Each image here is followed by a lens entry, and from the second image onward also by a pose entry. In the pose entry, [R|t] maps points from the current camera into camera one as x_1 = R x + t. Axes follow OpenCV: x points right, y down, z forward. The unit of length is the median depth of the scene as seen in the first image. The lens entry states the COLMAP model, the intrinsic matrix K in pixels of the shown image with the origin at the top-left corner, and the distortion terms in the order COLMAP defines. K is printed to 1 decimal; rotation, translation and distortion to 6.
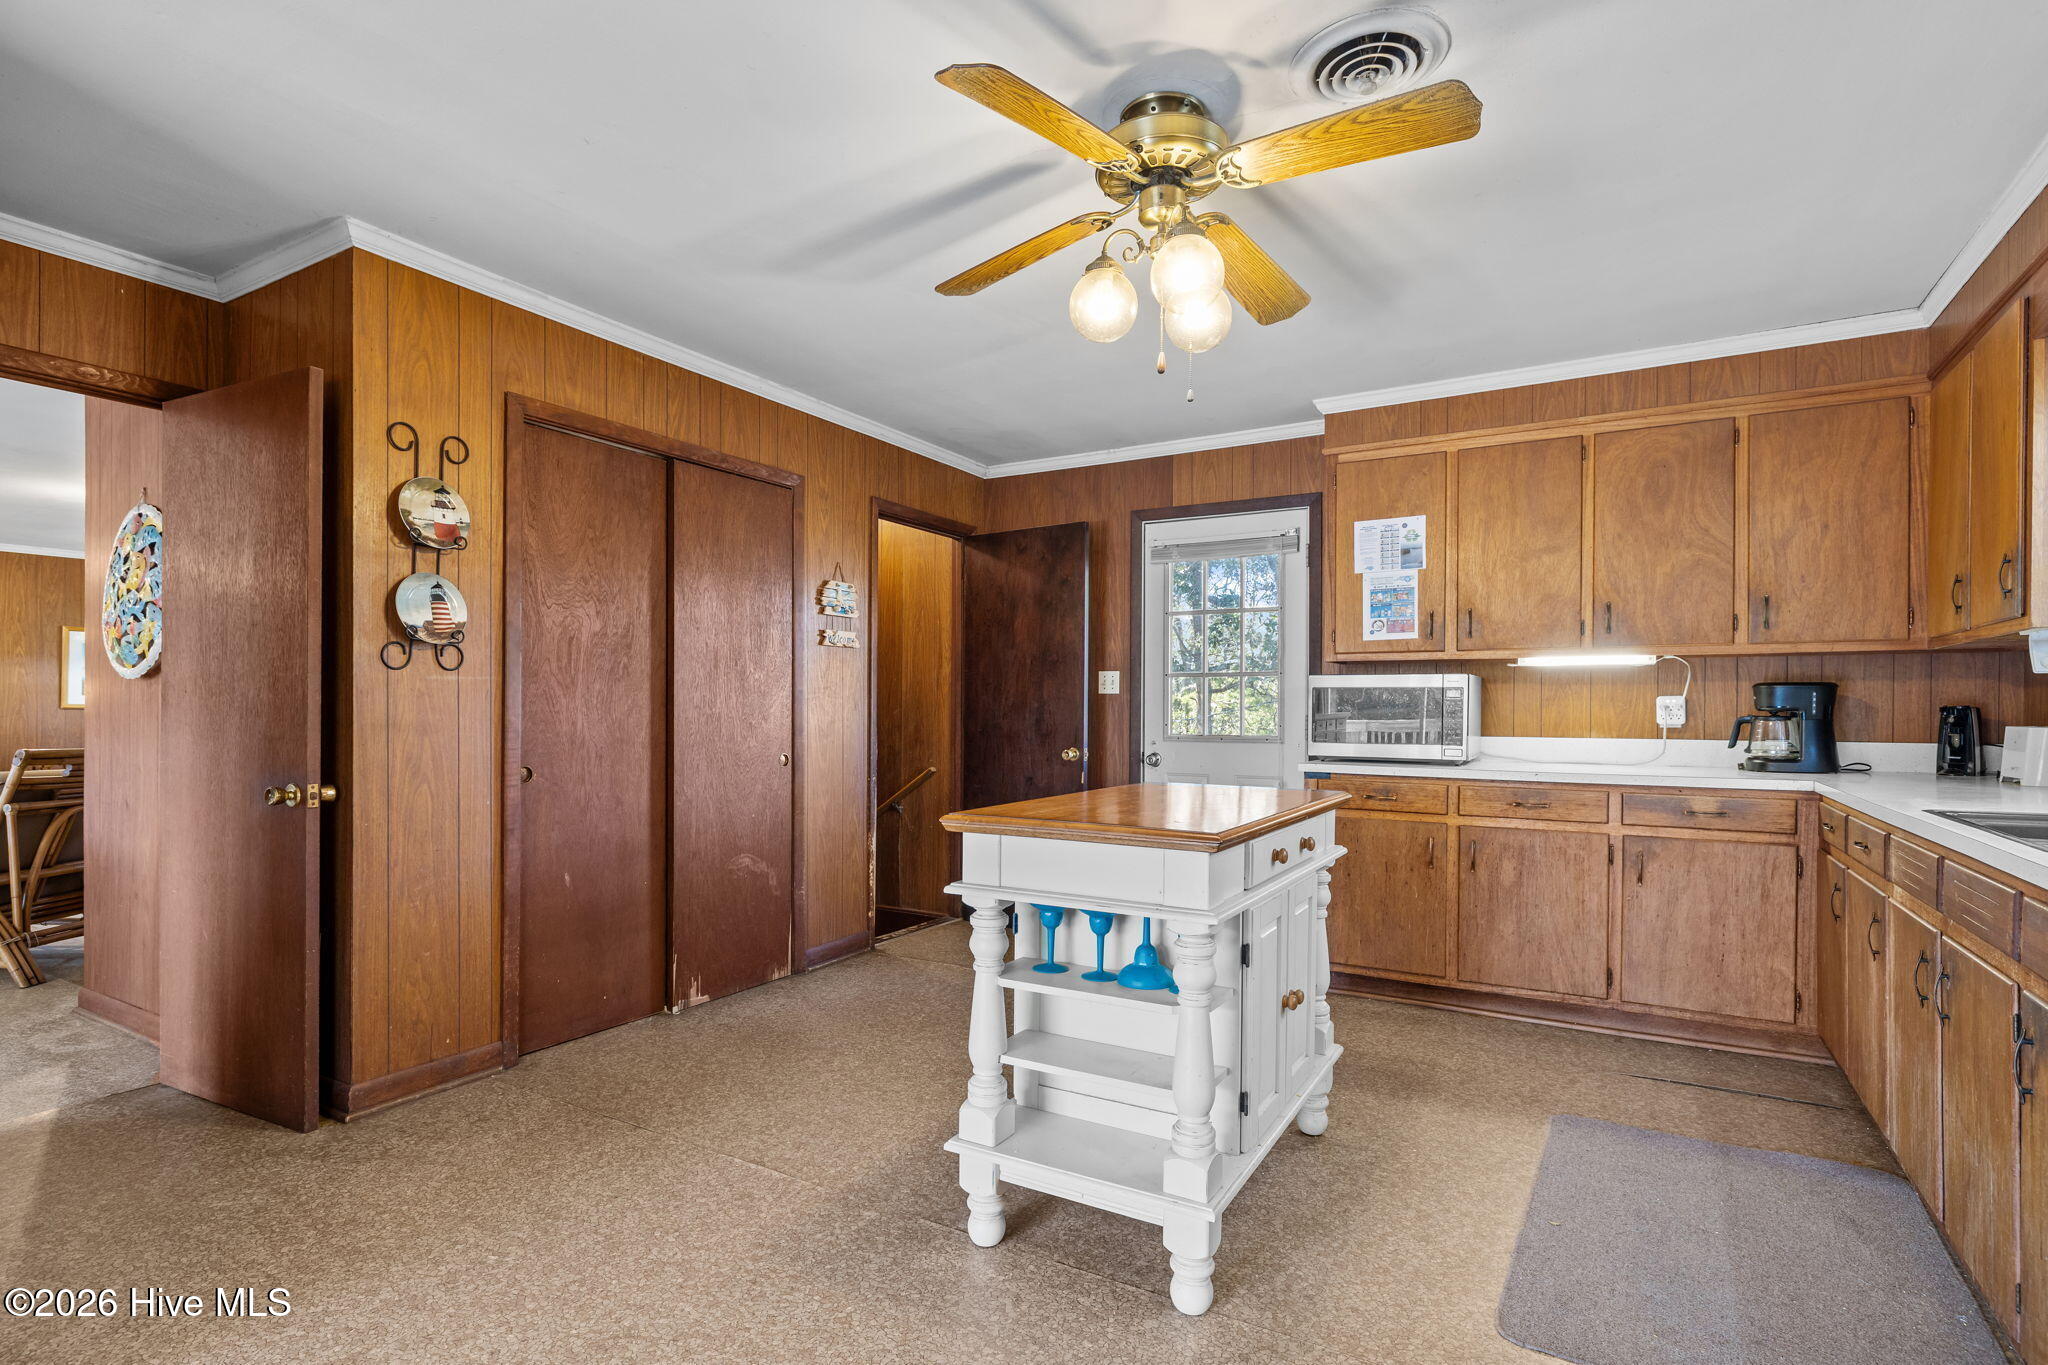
lens RADIAL K [[1001.4, 0, 1022.1], [0, 1001.4, 719.6], [0, 0, 1]] dist [-0.003771, 0.002258]
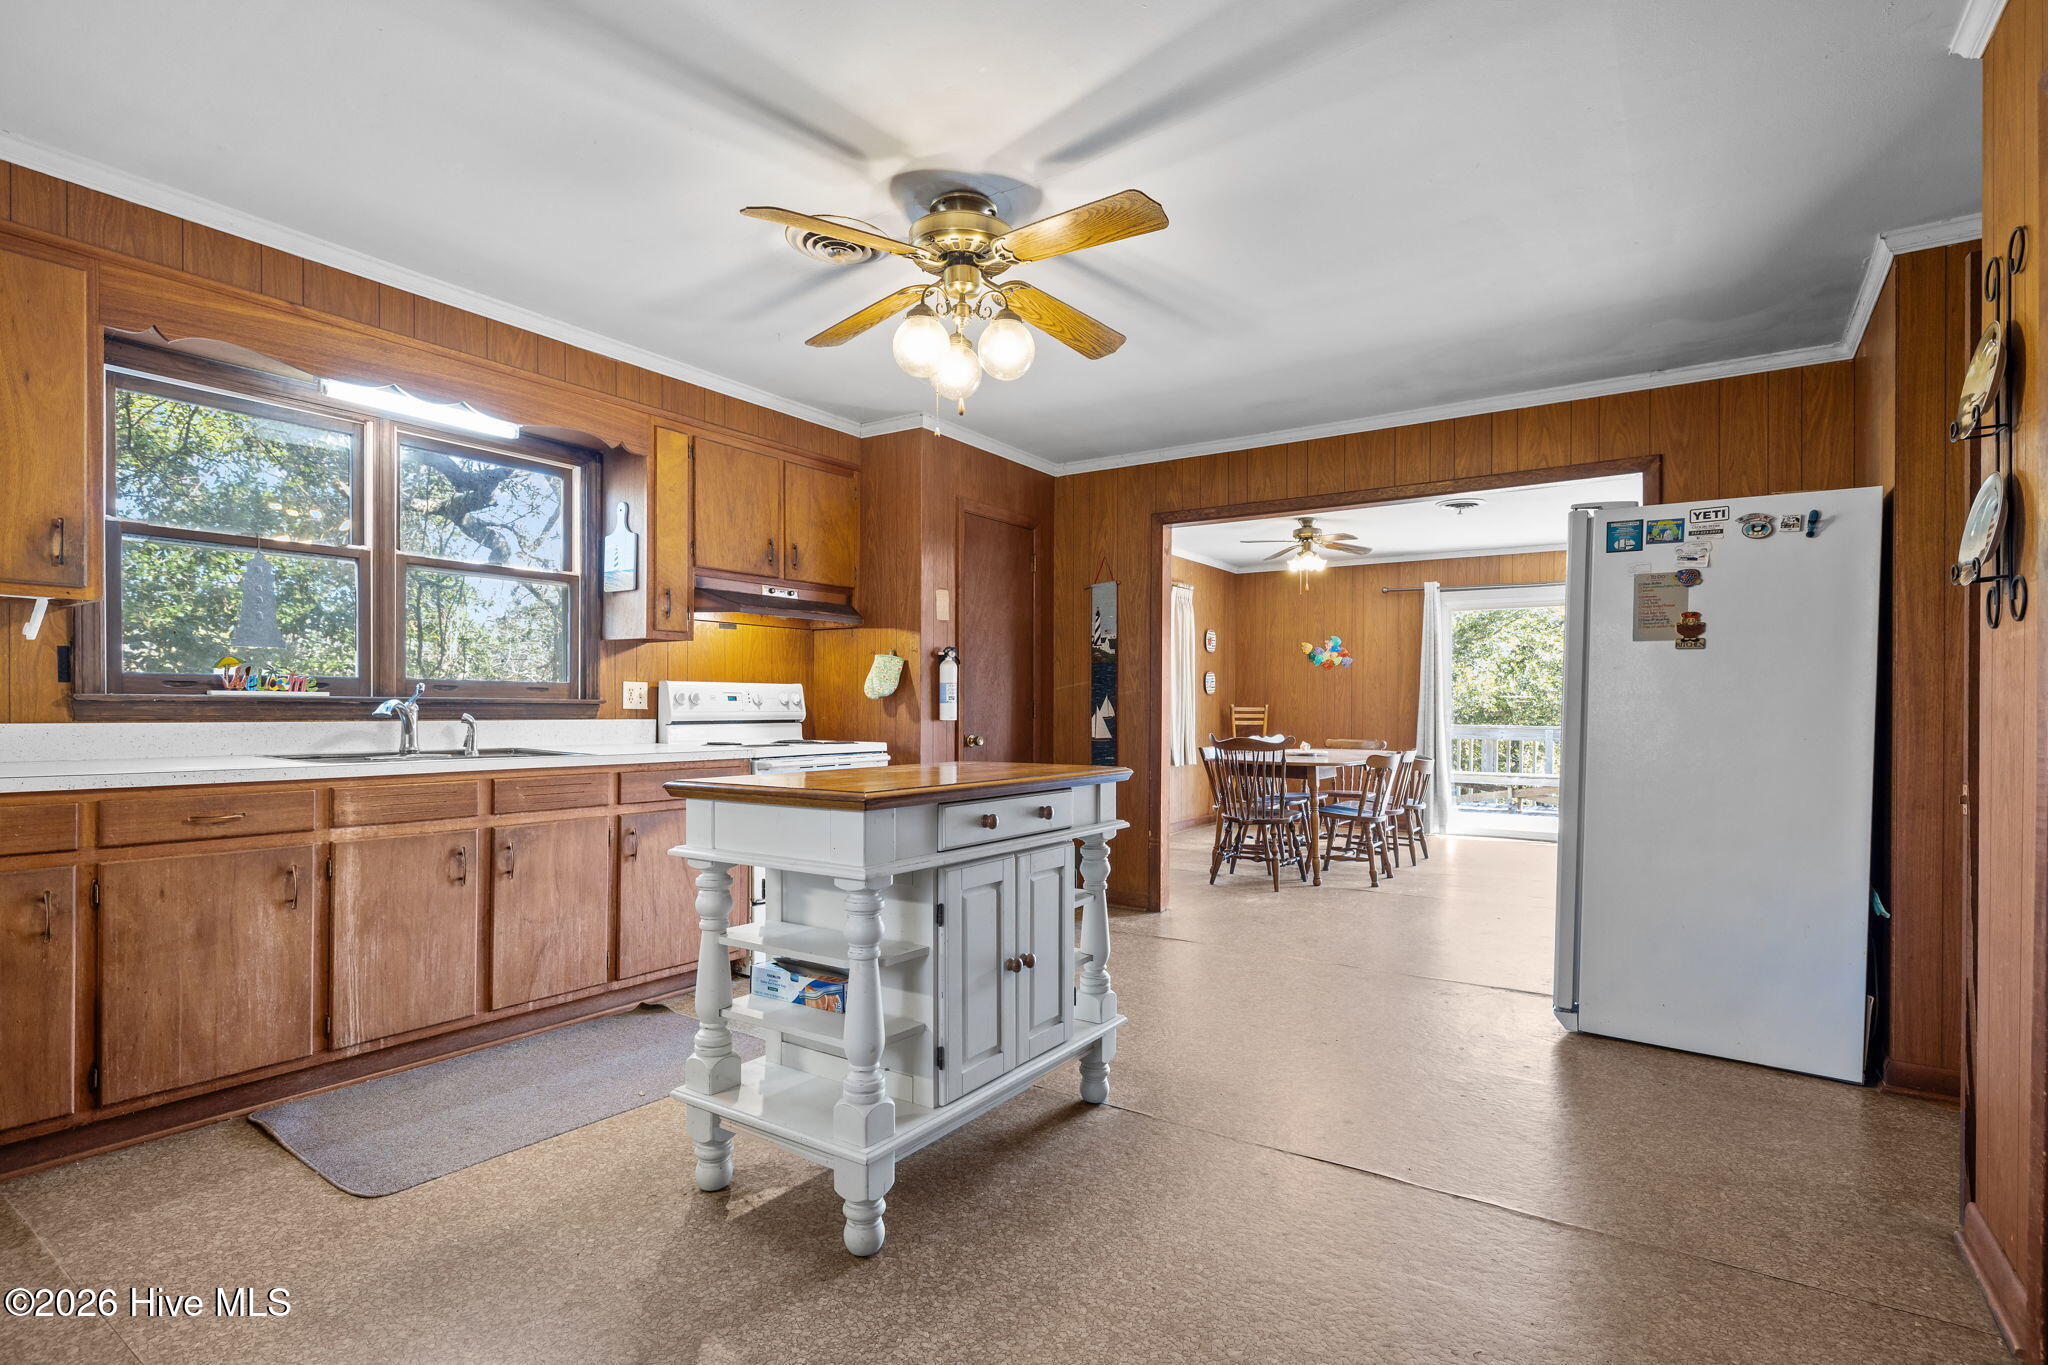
lens RADIAL K [[1001.4, 0, 1031.3], [0, 1001.4, 706.8], [0, 0, 1]] dist [-0.003771, 0.002258]
pose [[-0.998167, -0.008340, 0.059935, -0.012124], [-0.007629, 0.999898, 0.012079, -0.000514], [-0.060030, 0.011600, -0.998129, 1.246496]]
